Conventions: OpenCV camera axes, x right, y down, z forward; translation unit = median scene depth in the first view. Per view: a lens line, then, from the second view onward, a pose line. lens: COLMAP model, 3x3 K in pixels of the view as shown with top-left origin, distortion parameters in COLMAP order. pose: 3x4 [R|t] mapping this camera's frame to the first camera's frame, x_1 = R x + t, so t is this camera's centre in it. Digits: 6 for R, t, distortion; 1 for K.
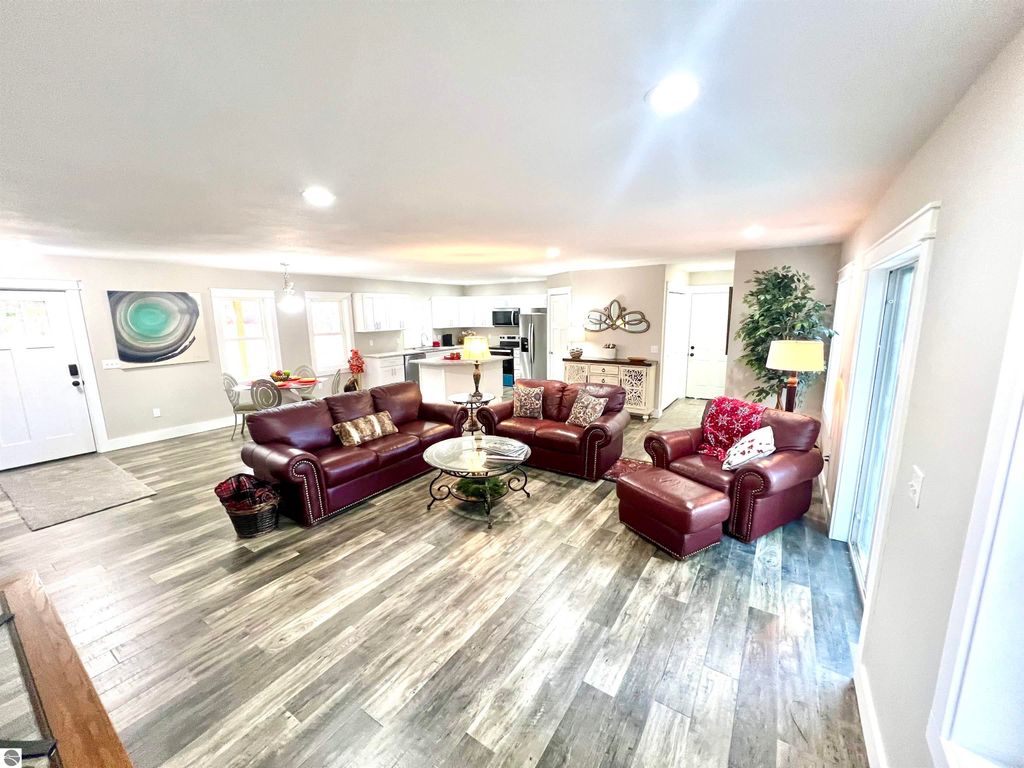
lens RADIAL K [[413.8, 0, 516.3], [0, 413.8, 385.3], [0, 0, 1]] dist [-0.002816, -0.000051]
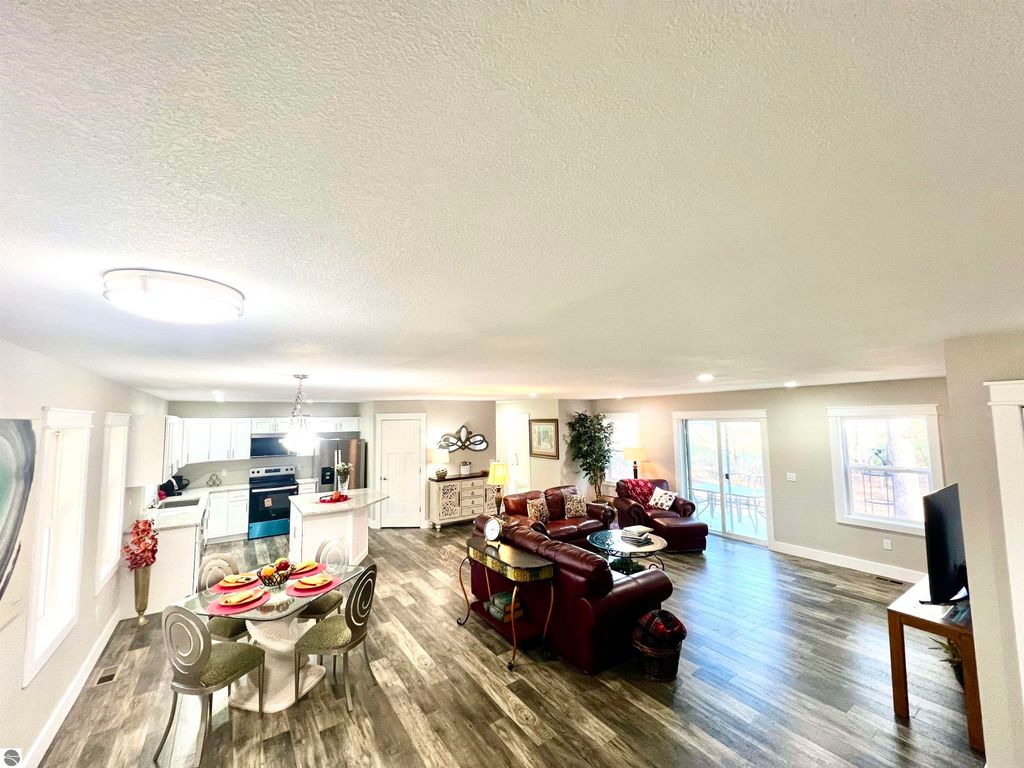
lens RADIAL K [[413.8, 0, 516.5], [0, 413.8, 381.9], [0, 0, 1]] dist [-0.002816, -0.000051]
pose [[0.381172, 0.082819, 0.920787, -0.834951], [0.172746, 0.972058, -0.158941, -0.108327], [-0.908222, 0.219646, 0.356215, 0.386102]]
